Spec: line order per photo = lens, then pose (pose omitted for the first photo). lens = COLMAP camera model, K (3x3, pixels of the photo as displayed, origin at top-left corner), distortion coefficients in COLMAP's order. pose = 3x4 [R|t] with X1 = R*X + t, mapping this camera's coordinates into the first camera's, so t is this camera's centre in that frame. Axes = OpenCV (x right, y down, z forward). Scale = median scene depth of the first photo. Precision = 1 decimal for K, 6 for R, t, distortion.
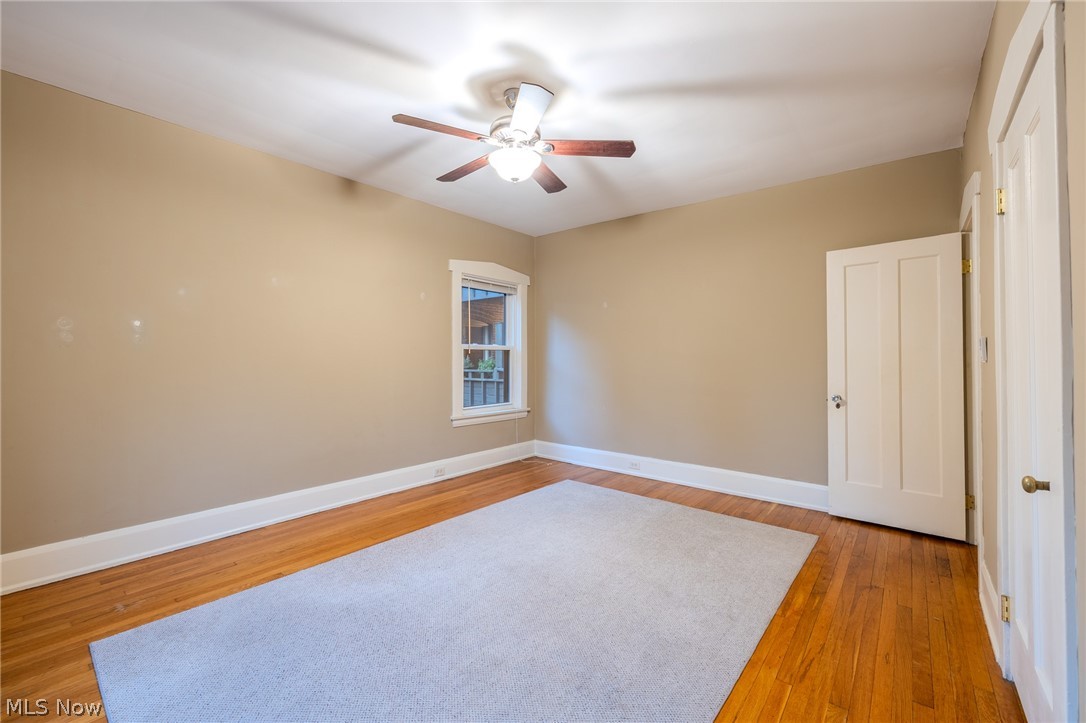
lens RADIAL K [[452.5, 0, 541.1], [0, 452.5, 353.7], [0, 0, 1]] dist [0.001752, 0.000147]
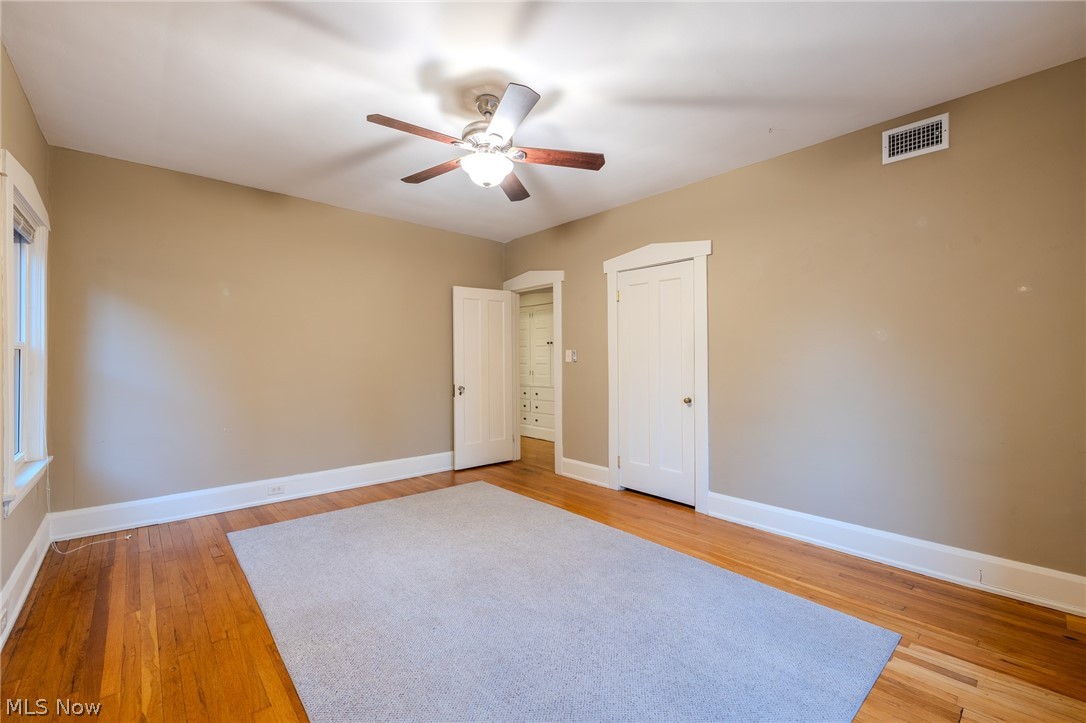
lens RADIAL K [[452.5, 0, 533.1], [0, 452.5, 357.9], [0, 0, 1]] dist [0.001752, 0.000147]
pose [[0.172688, -0.003295, 0.984971, -0.679260], [-0.001798, 0.999992, 0.003660, -0.003942], [-0.984975, -0.002403, 0.172681, 0.482406]]
